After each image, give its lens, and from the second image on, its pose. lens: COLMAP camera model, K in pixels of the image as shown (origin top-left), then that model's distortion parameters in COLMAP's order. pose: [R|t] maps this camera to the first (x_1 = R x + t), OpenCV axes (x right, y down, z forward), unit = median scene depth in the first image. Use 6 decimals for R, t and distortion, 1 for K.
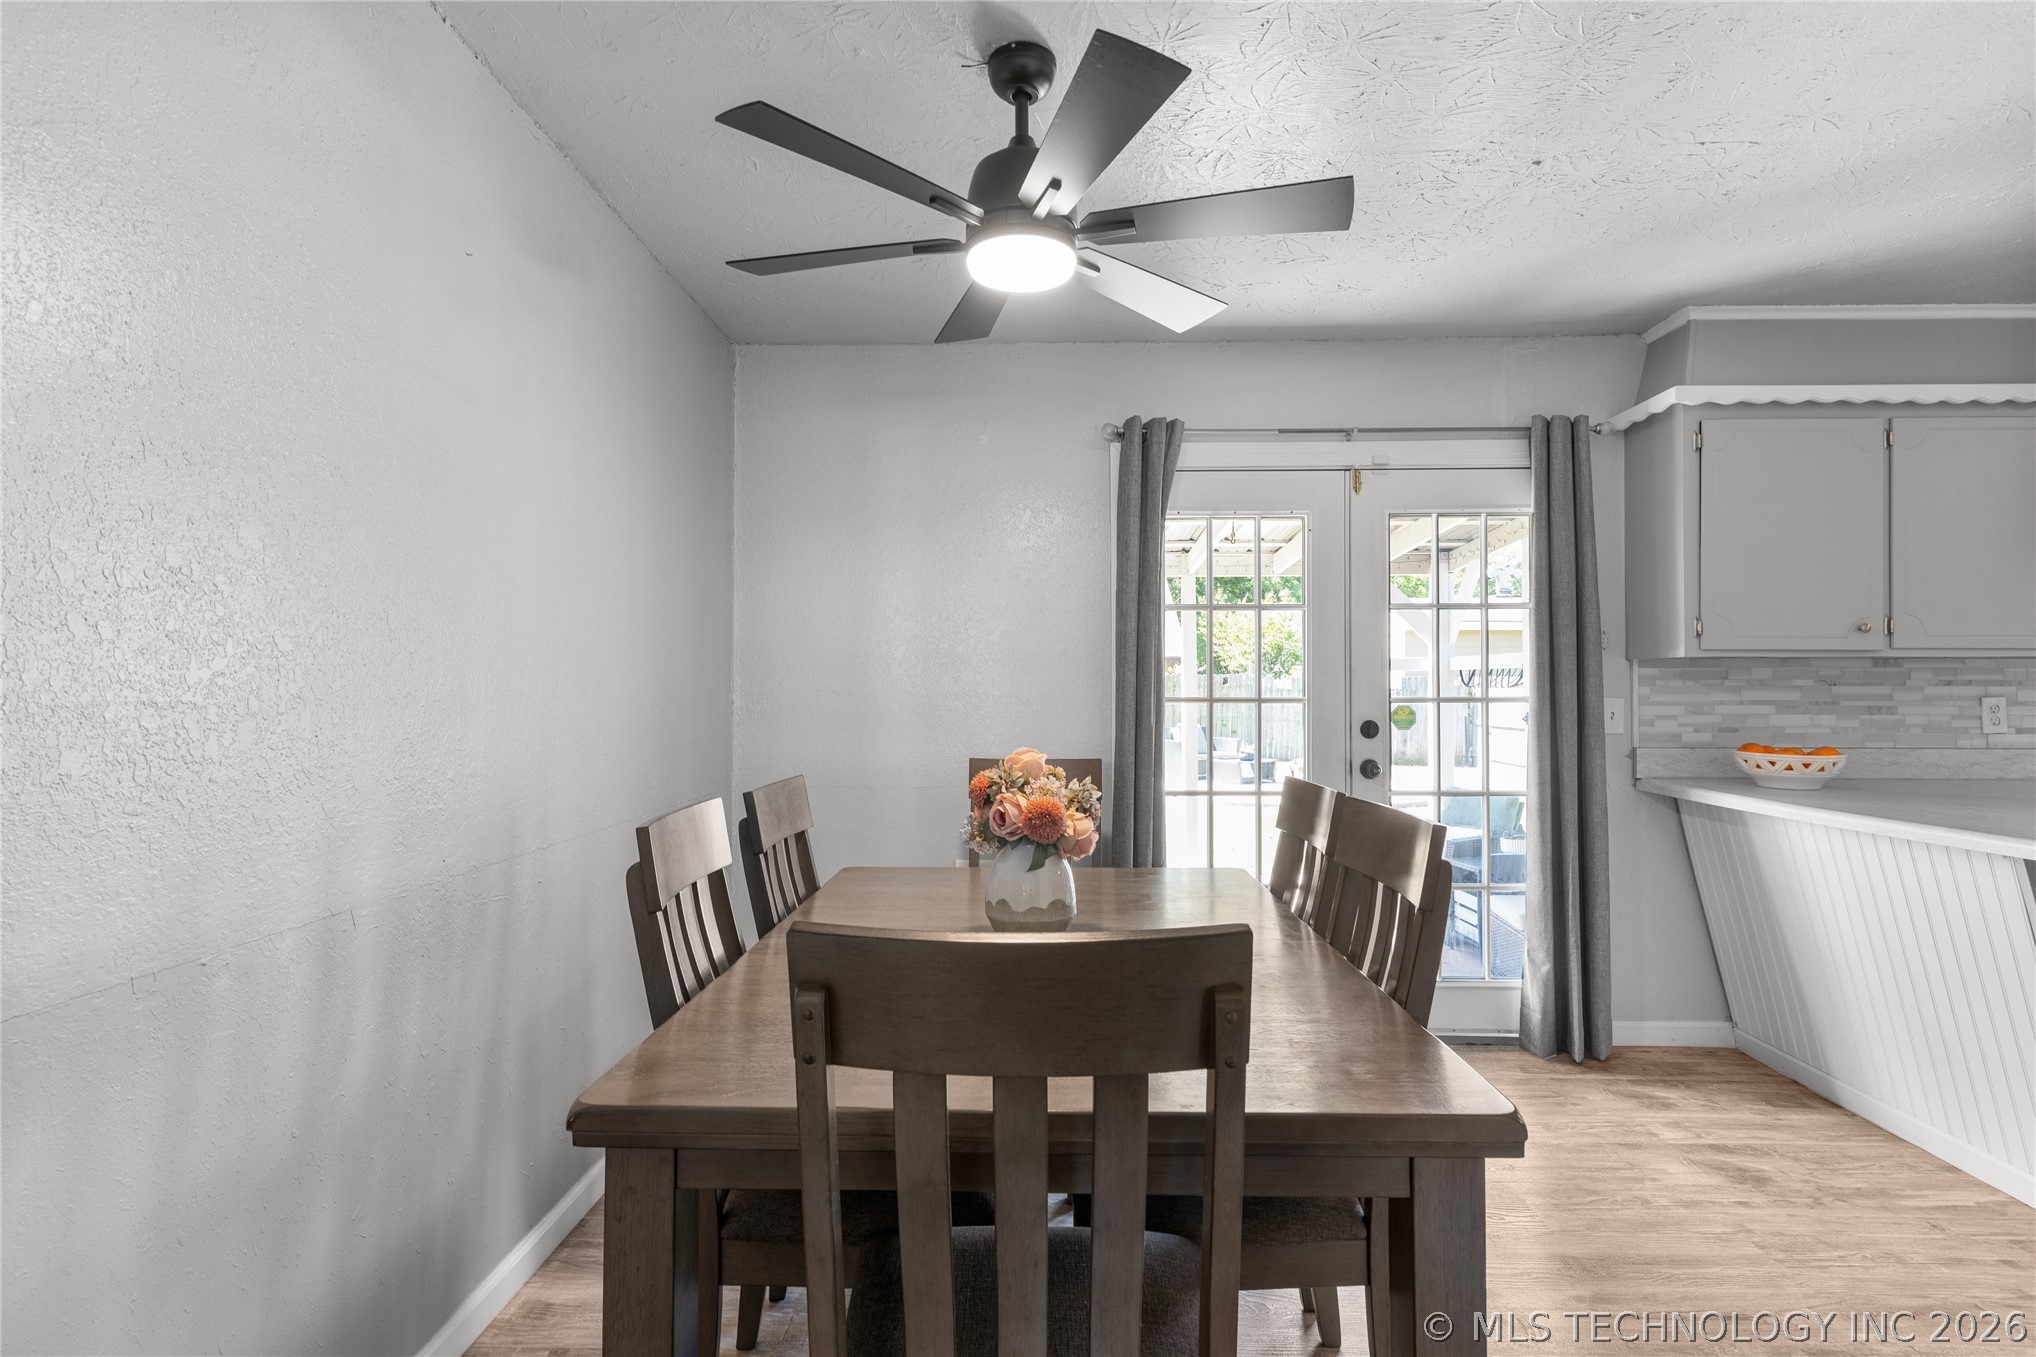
lens RADIAL K [[933.9, 0, 1015.0], [0, 933.9, 672.9], [0, 0, 1]] dist [0.002746, 0.000557]
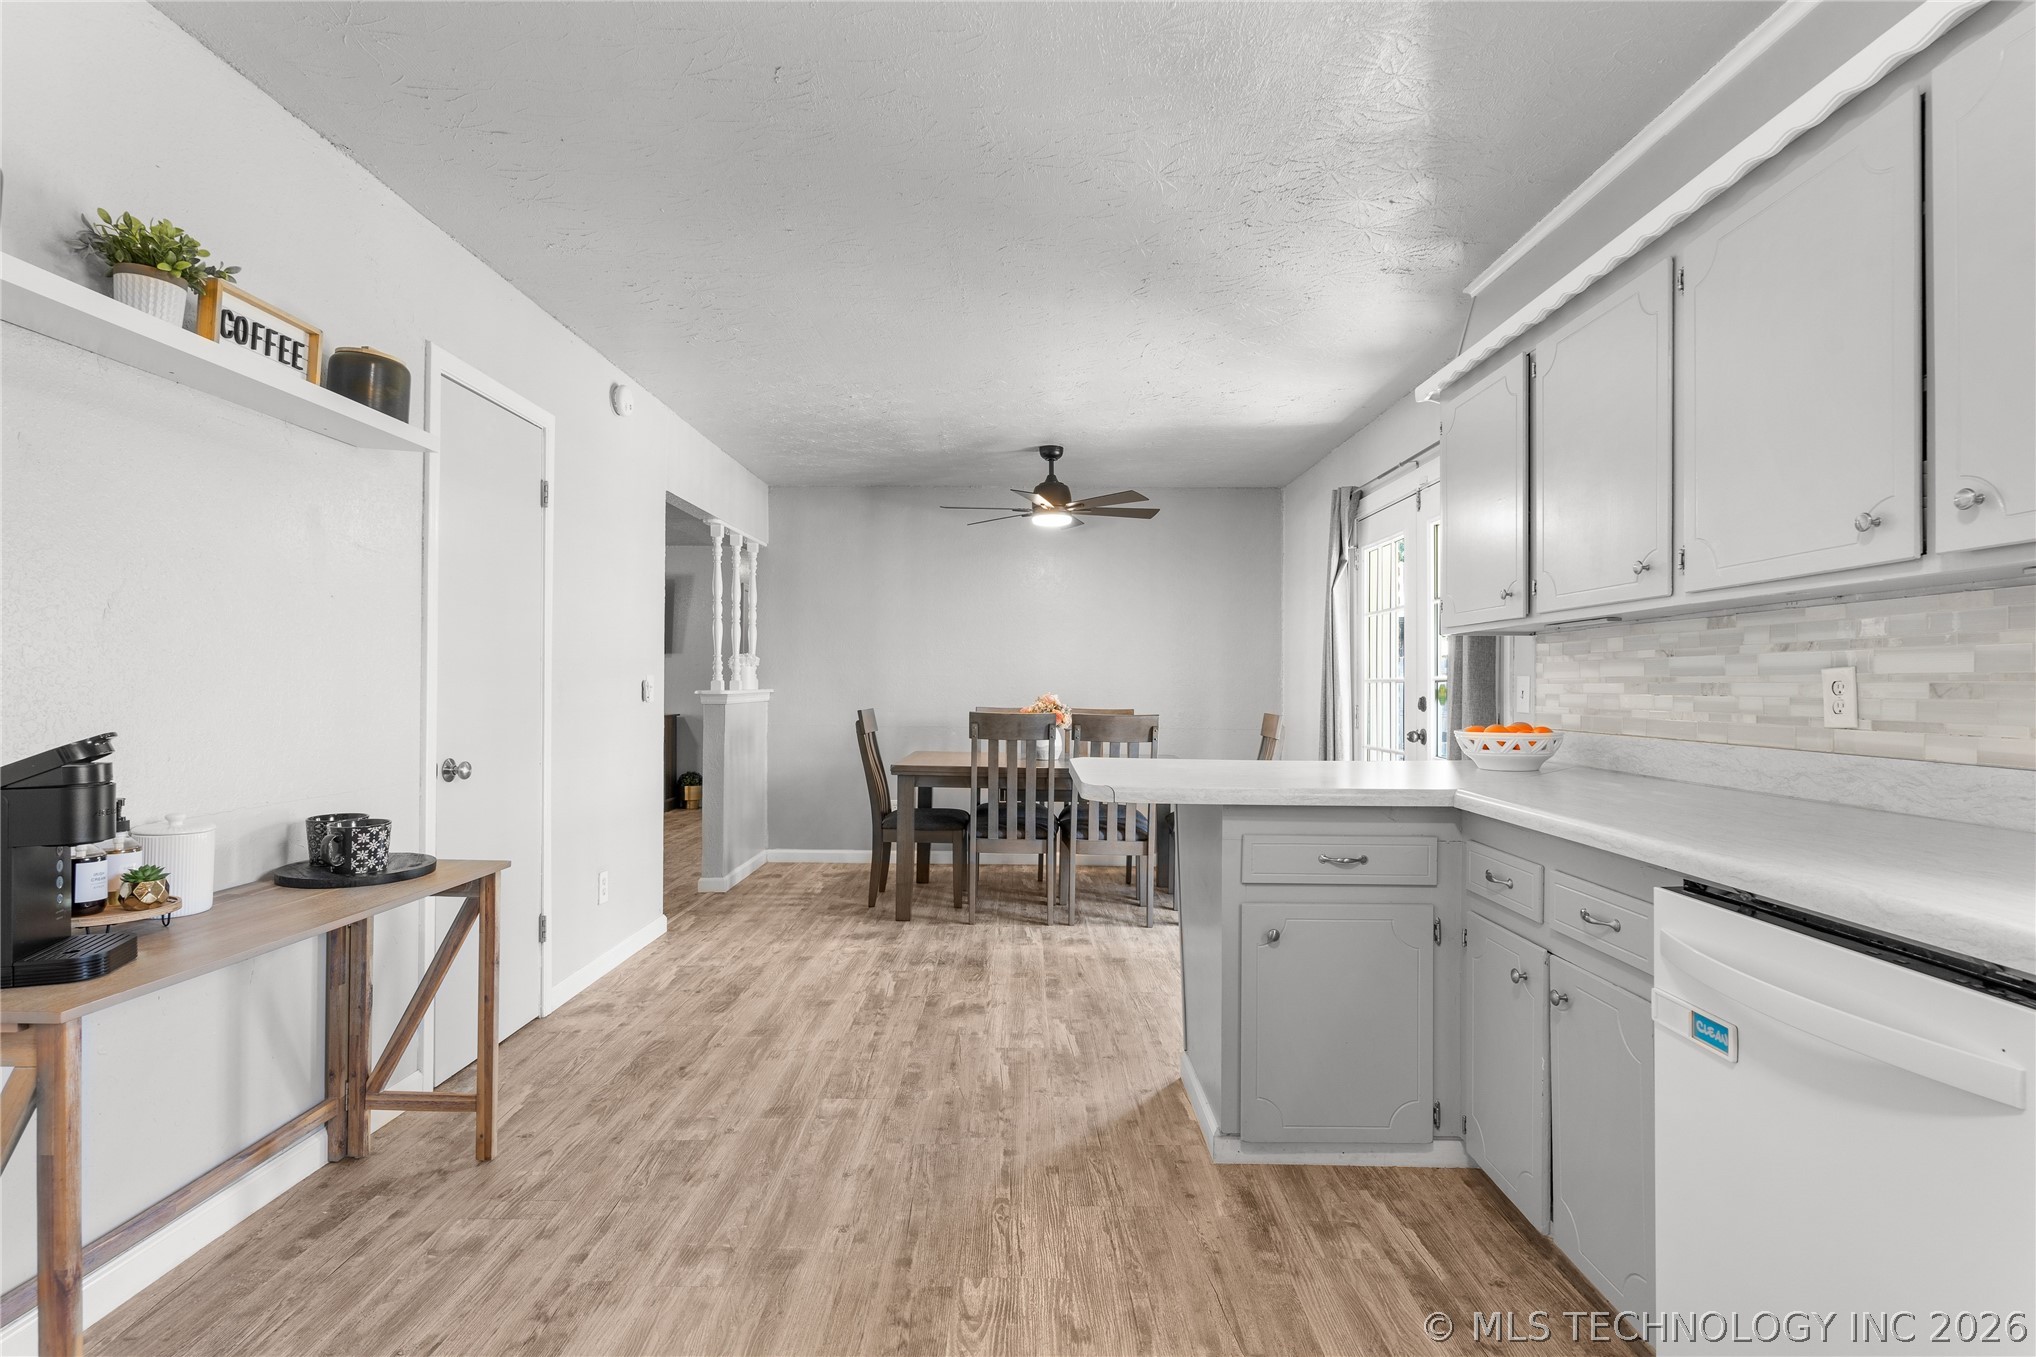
lens RADIAL K [[982.7, 0, 1015.9], [0, 982.7, 685.5], [0, 0, 1]] dist [0.001209, 0.000305]
pose [[0.016671, -0.000706, -0.999861, 1.665629], [0.013604, 0.999907, -0.000479, 0.030246], [0.999768, -0.013594, 0.016679, 0.458244]]
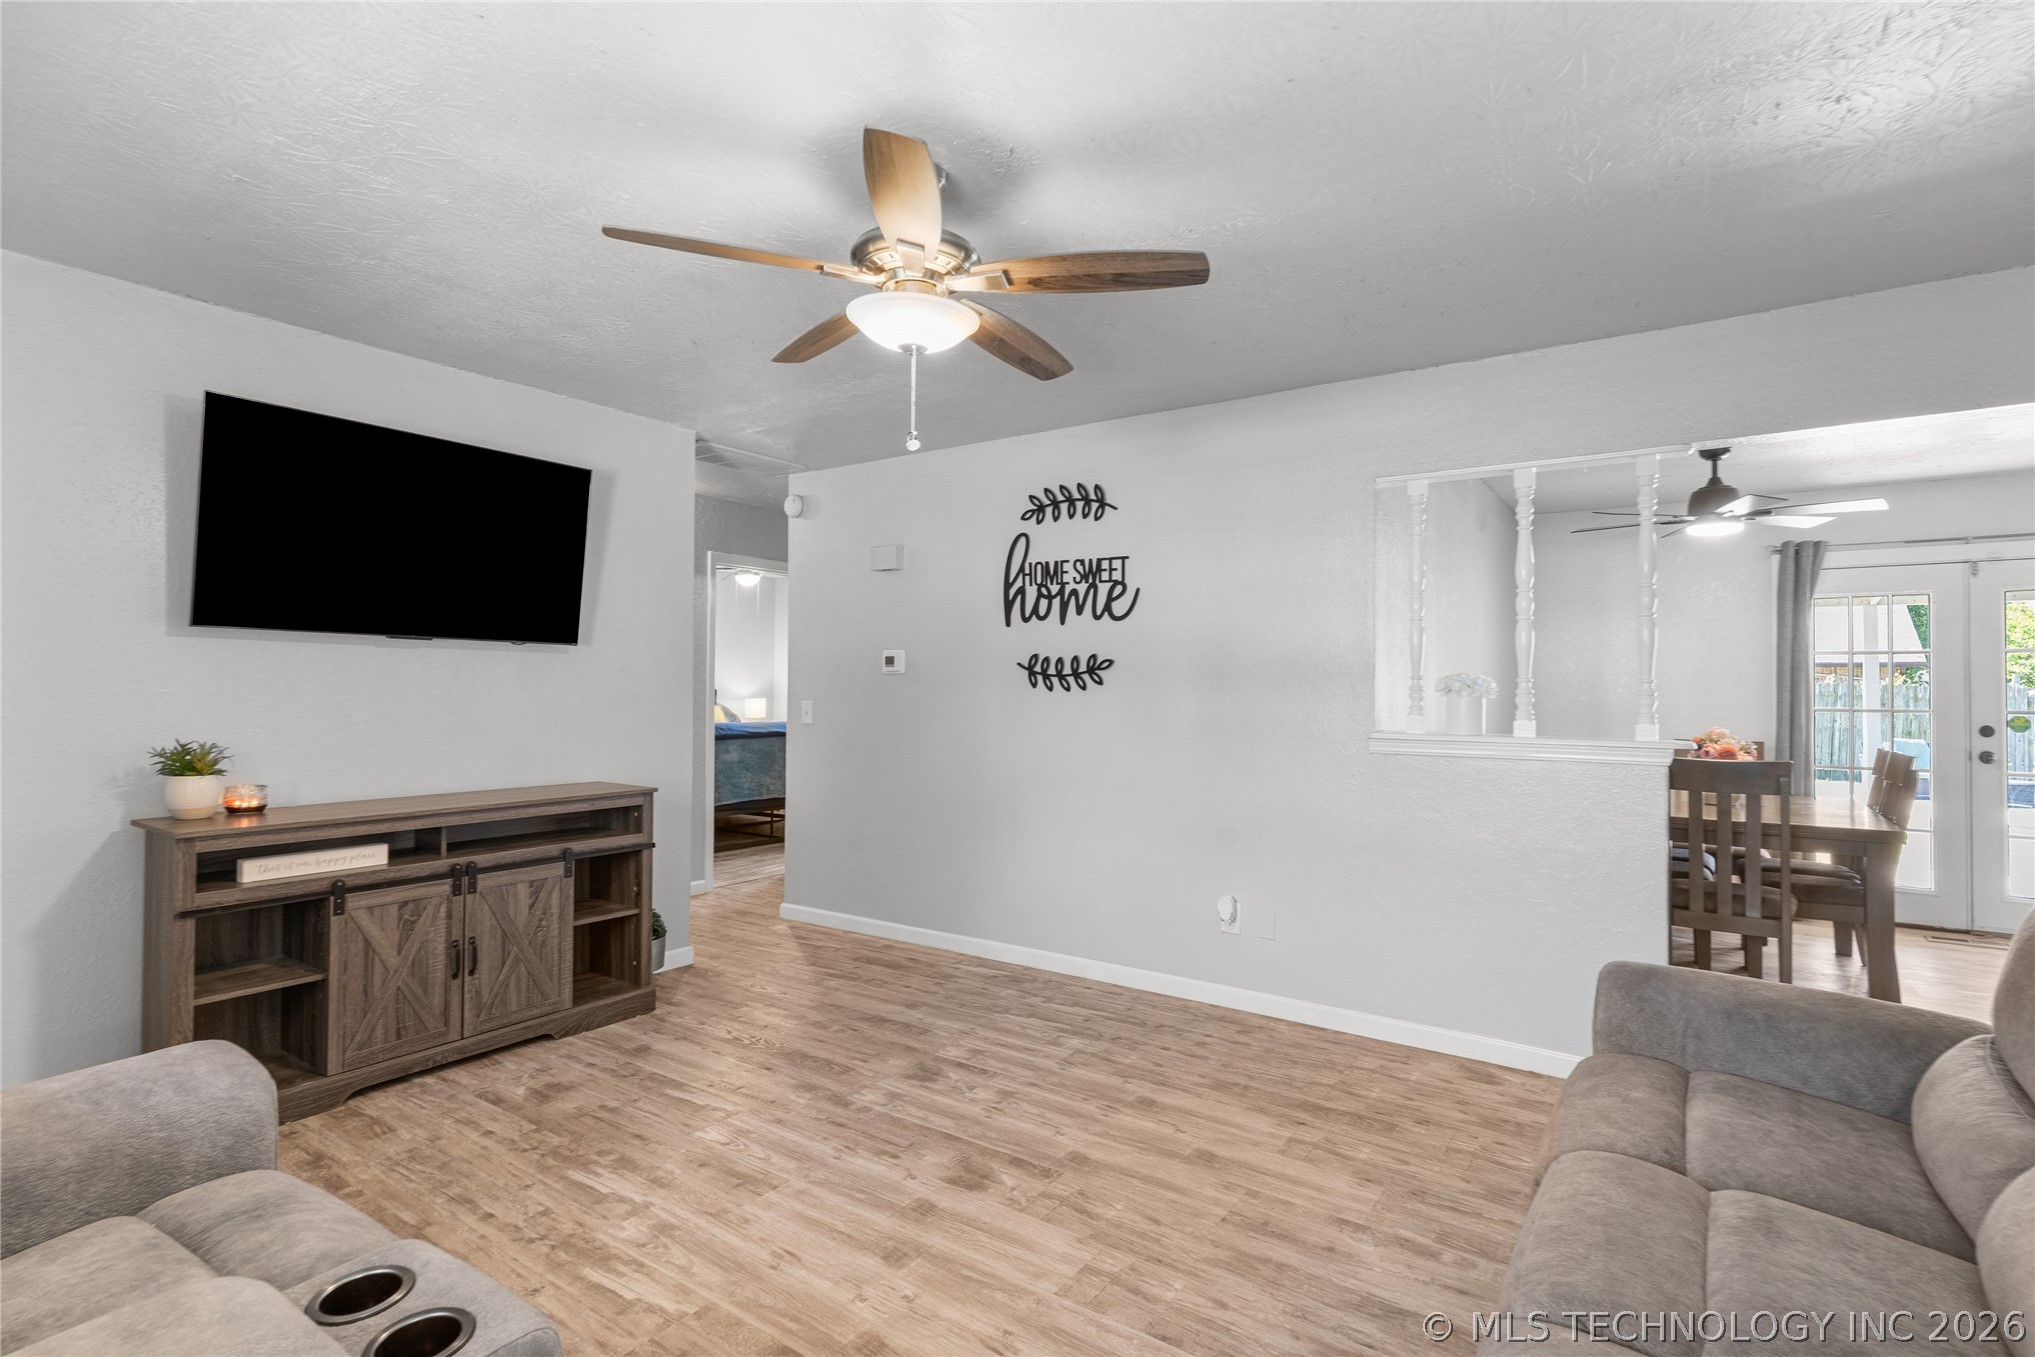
lens RADIAL K [[982.2, 0, 1012.8], [0, 982.2, 681.1], [0, 0, 1]] dist [0.001209, 0.000305]
pose [[0.835433, 0.000558, -0.549592, -0.065725], [0.003573, 0.999973, 0.006446, -0.038339], [0.549581, -0.007349, 0.835408, -1.232938]]
